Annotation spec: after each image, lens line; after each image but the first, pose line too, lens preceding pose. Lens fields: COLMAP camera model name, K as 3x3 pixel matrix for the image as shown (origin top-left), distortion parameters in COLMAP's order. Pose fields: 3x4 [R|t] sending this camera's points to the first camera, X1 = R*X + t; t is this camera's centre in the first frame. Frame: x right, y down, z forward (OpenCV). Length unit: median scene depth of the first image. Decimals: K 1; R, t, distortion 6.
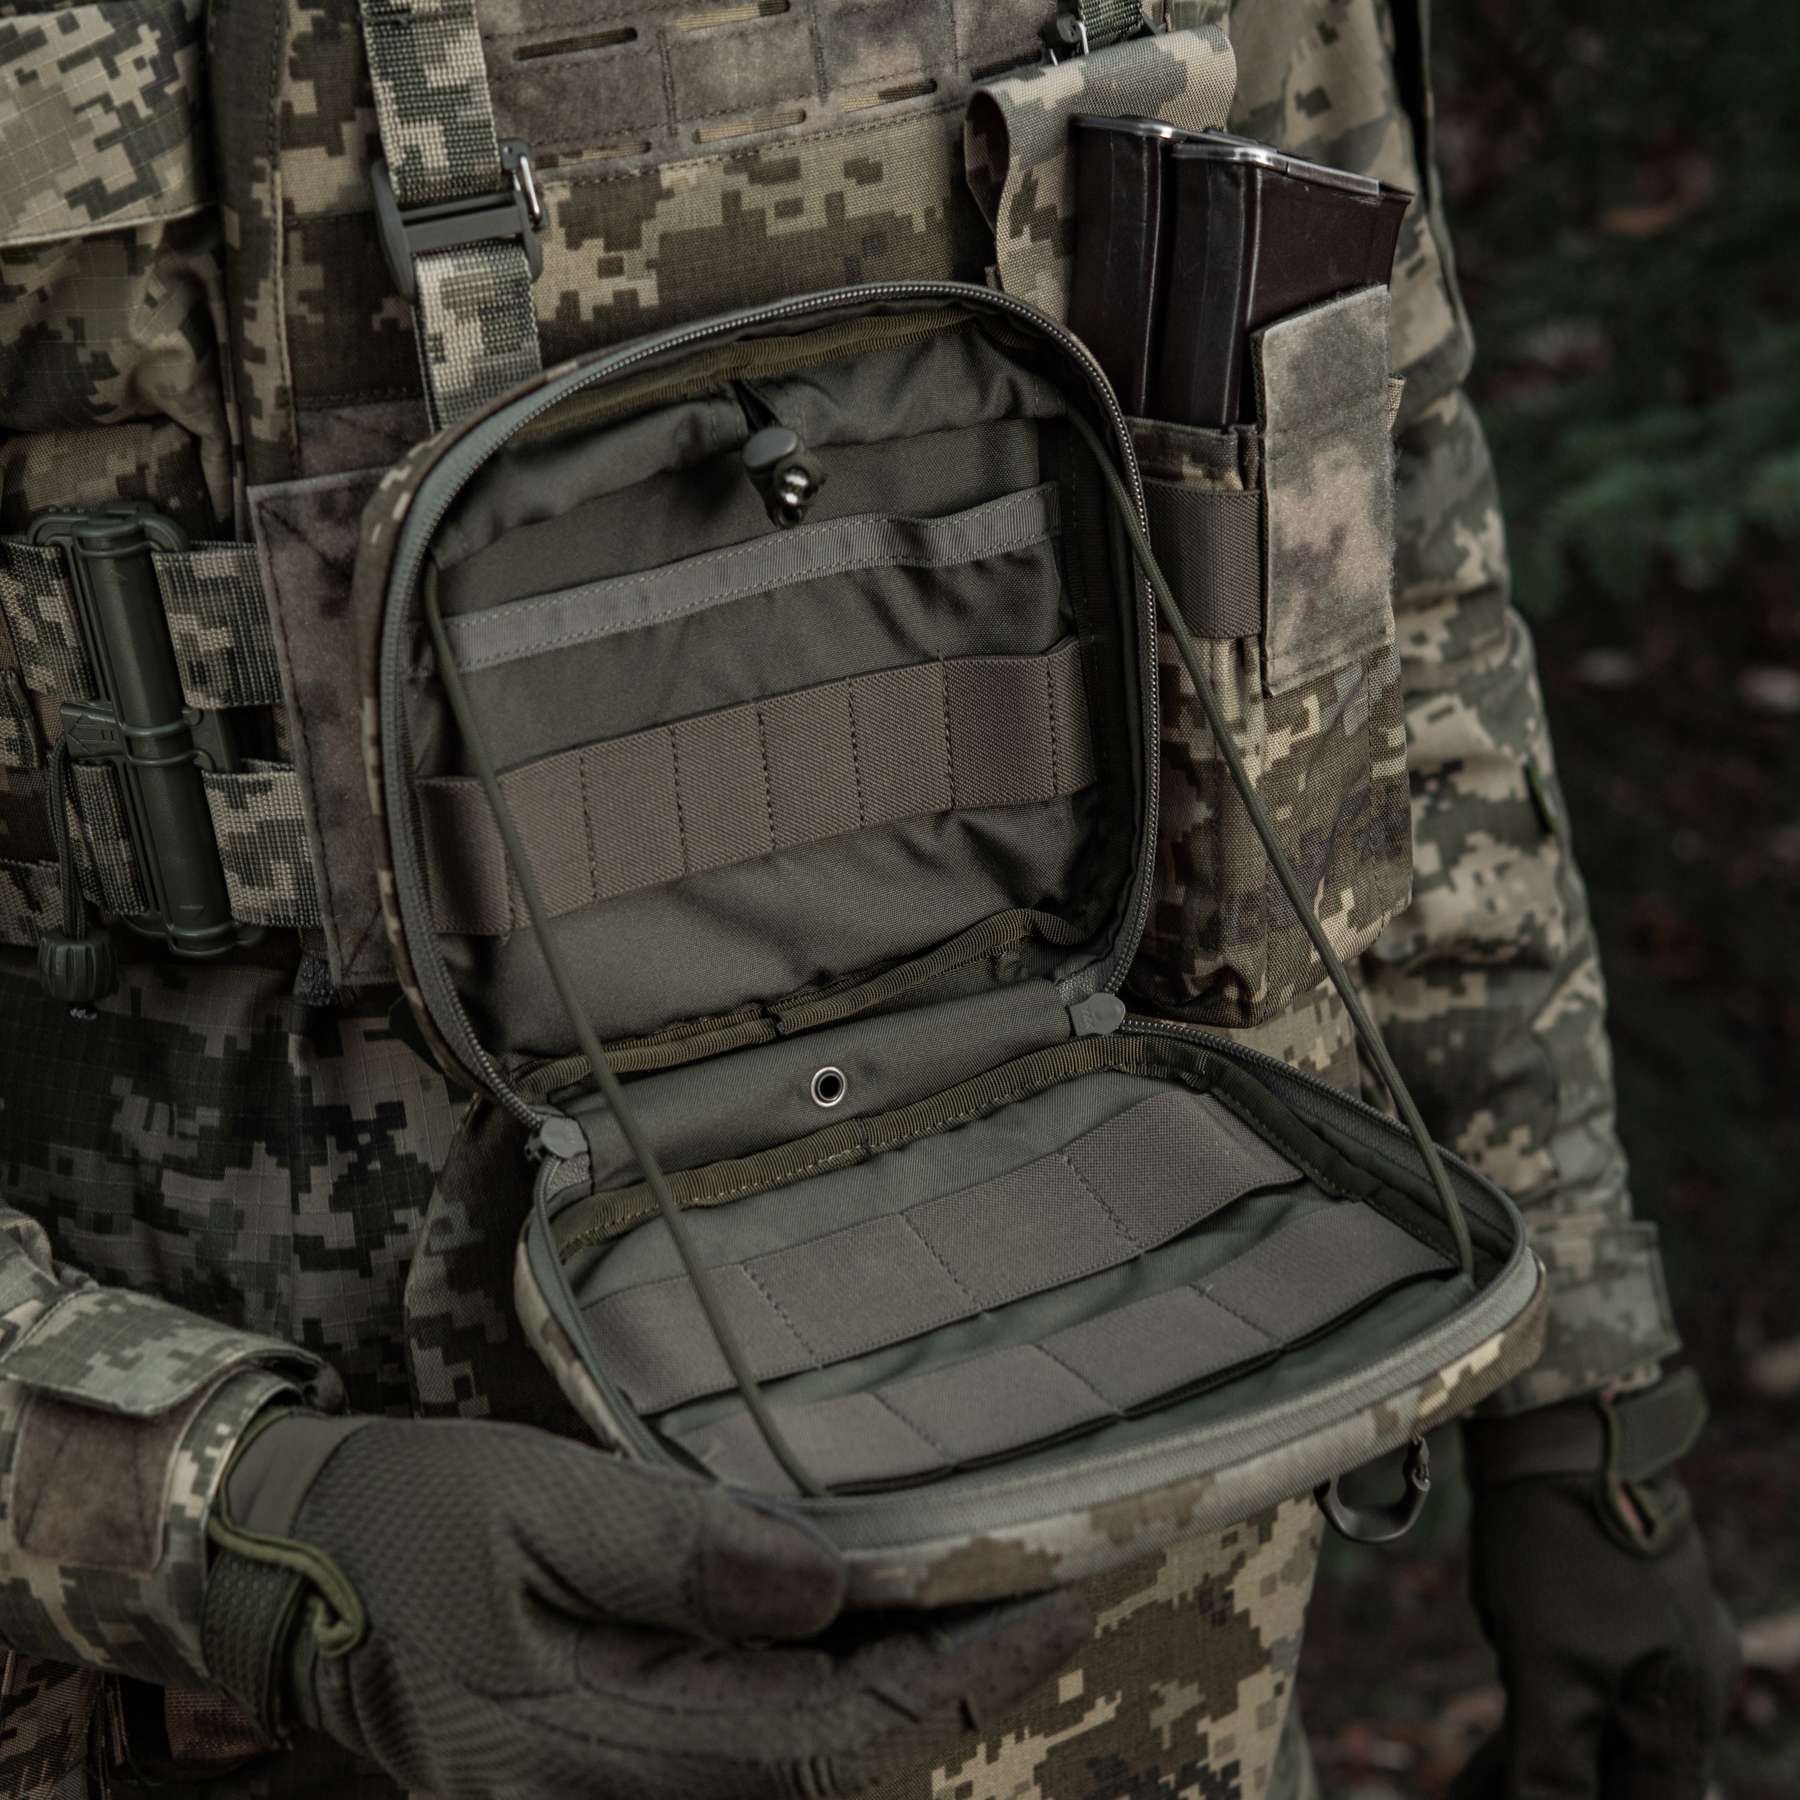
lens RADIAL K [[4524.7, 0, 959.2], [0, 4524.7, 981.6], [0, 0, 1]] dist [0.105902, -0.686378]
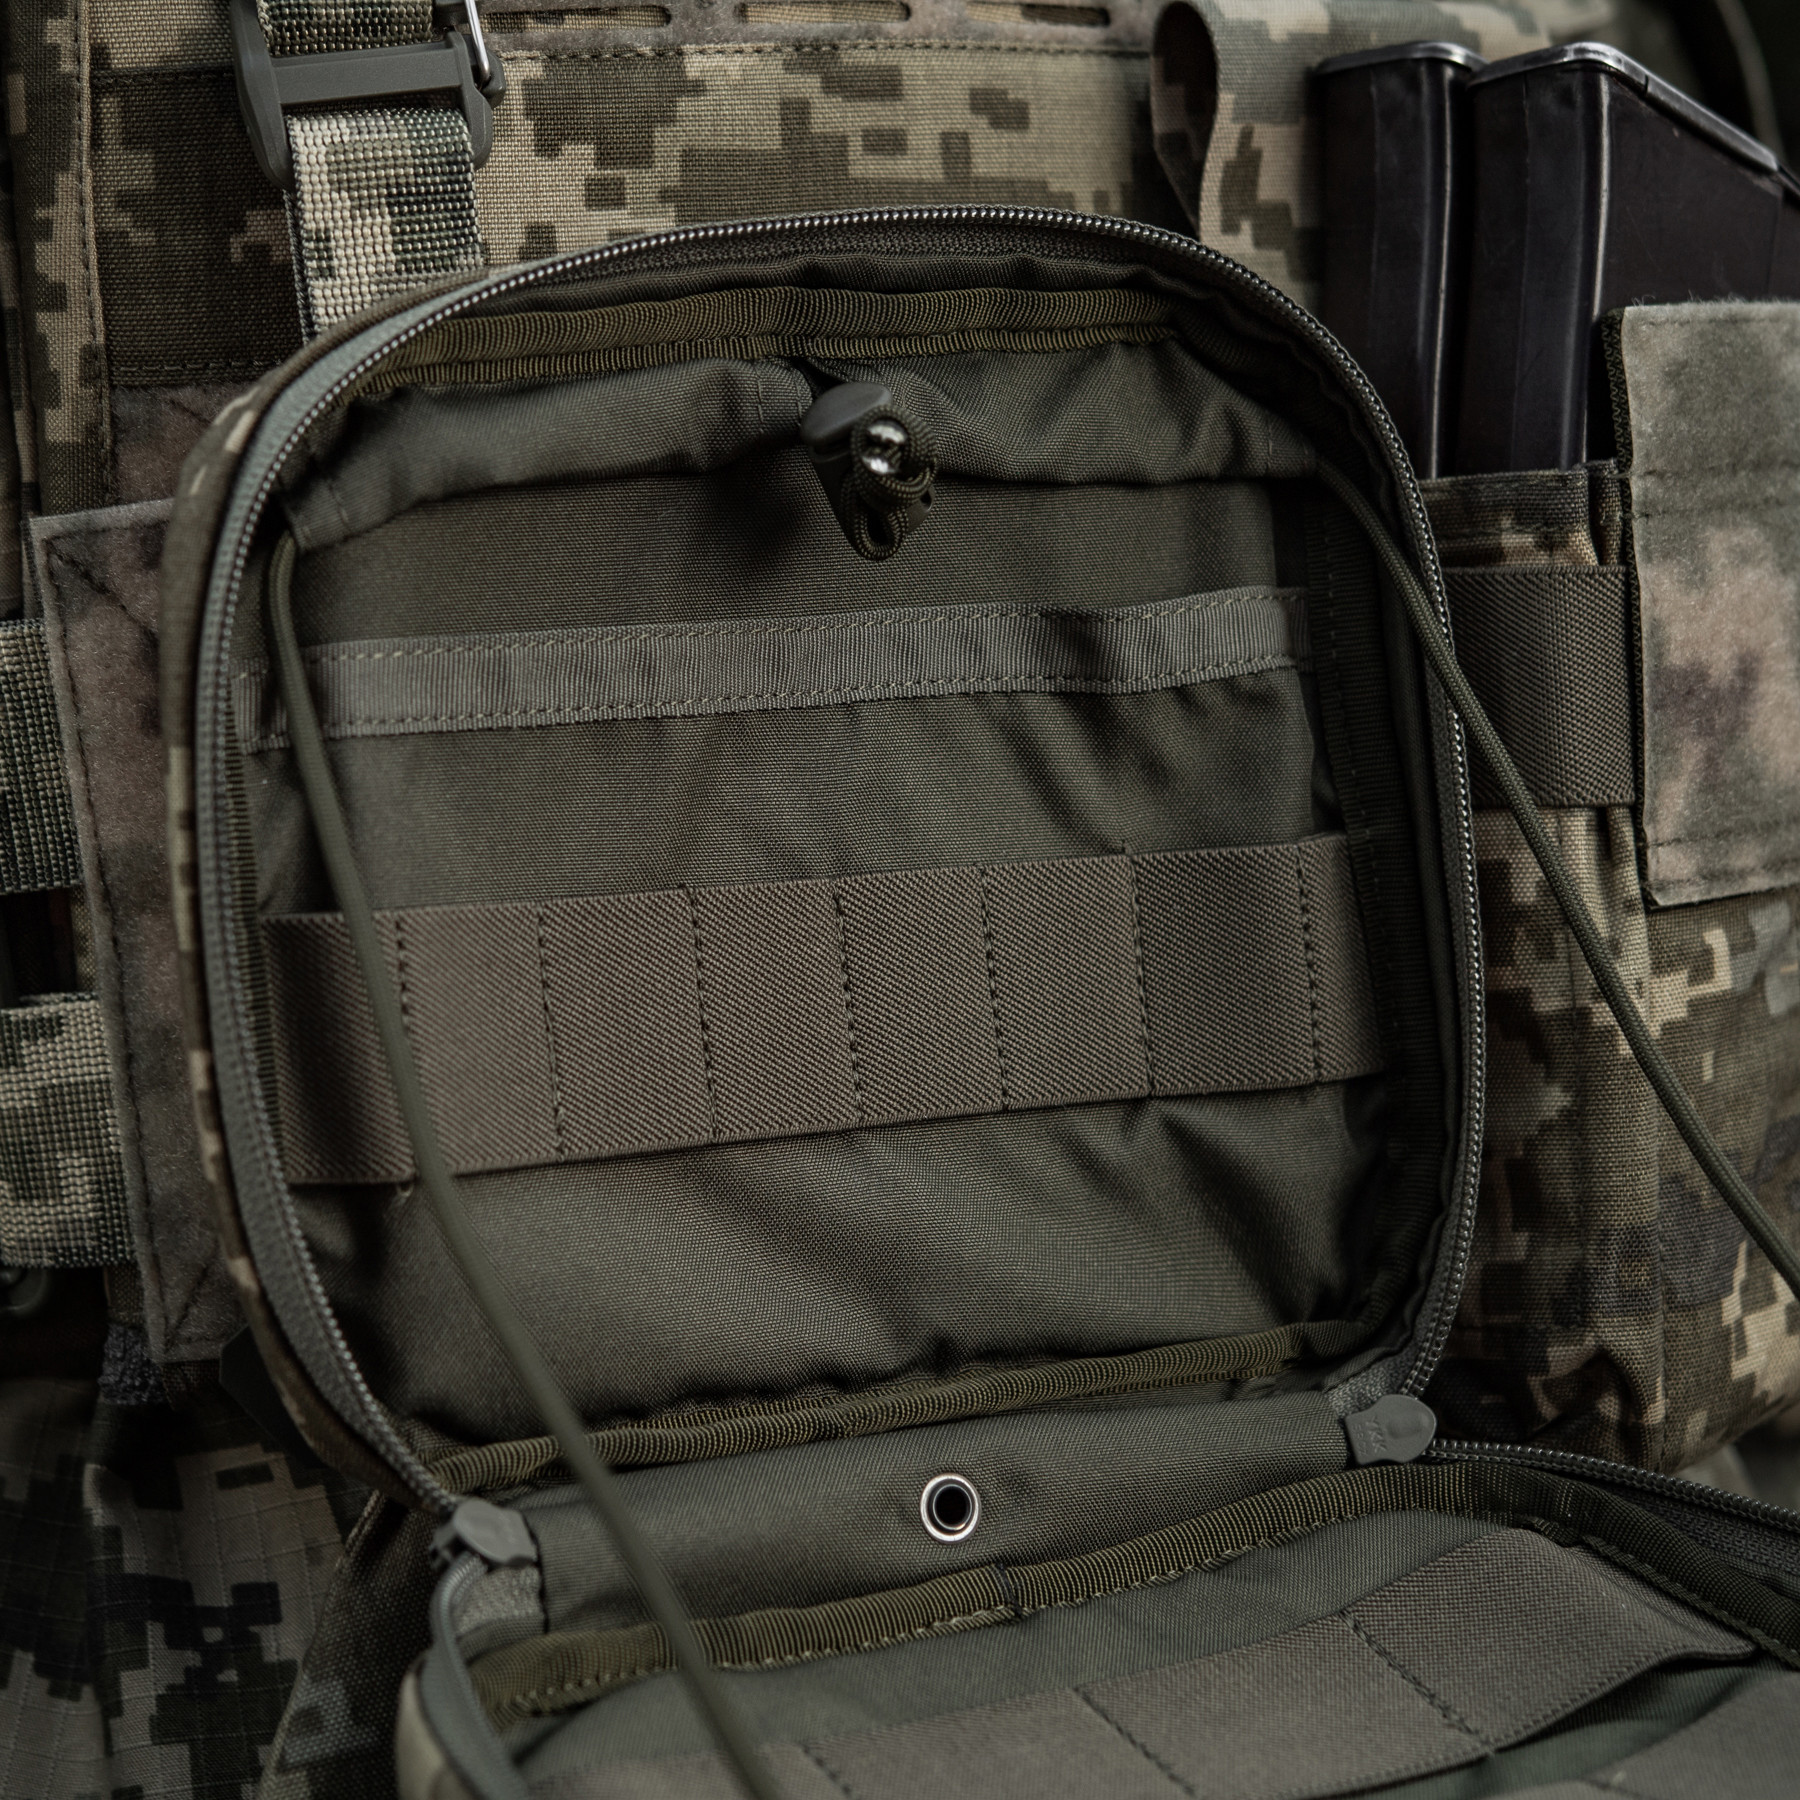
lens RADIAL K [[4490.8, 0, 900.0], [0, 4490.8, 900.0], [0, 0, 1]] dist [-0.008558, 0.317254]
pose [[0.998166, -0.017049, -0.058093, 0.000472], [-0.001516, 0.952190, -0.305502, 0.131139], [0.060524, 0.305029, 0.950418, 0.415437]]
